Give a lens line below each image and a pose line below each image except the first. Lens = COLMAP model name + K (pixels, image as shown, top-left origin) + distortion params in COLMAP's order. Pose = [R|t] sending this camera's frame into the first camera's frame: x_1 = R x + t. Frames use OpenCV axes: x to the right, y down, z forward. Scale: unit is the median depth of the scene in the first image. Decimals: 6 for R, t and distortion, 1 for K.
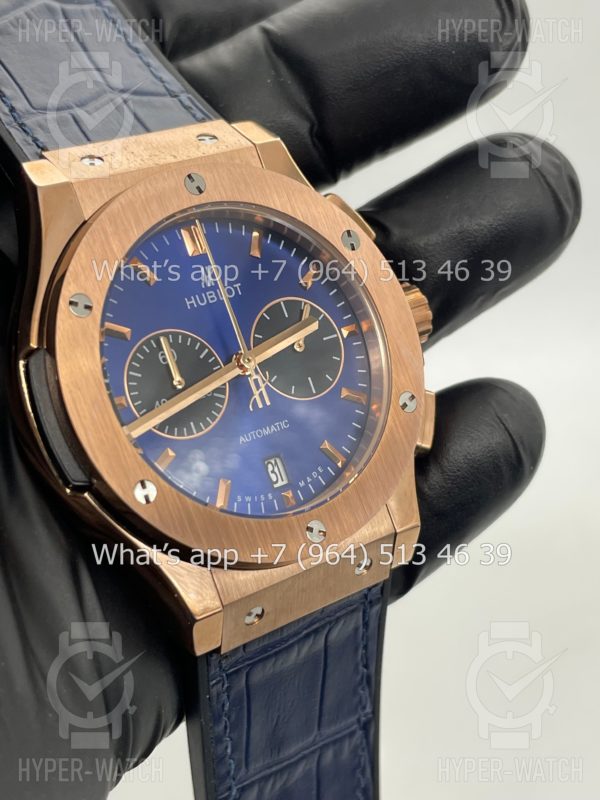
lens RADIAL K [[1204.1, 0, 300.7], [0, 1204.1, 398.9], [0, 0, 1]] dist [0.085624, 0.000000]
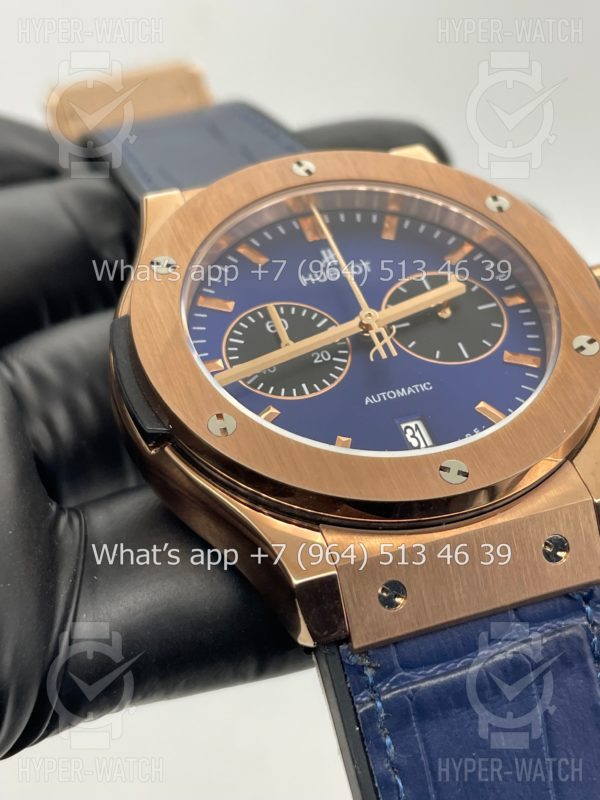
lens RADIAL K [[1204.1, 0, 298.2], [0, 1204.1, 401.4], [0, 0, 1]] dist [0.085624, 0.000000]
pose [[0.914279, -0.211931, -0.345223, 0.195100], [0.044671, 0.899775, -0.434062, 0.396641], [0.402614, 0.381432, 0.832113, 0.299500]]
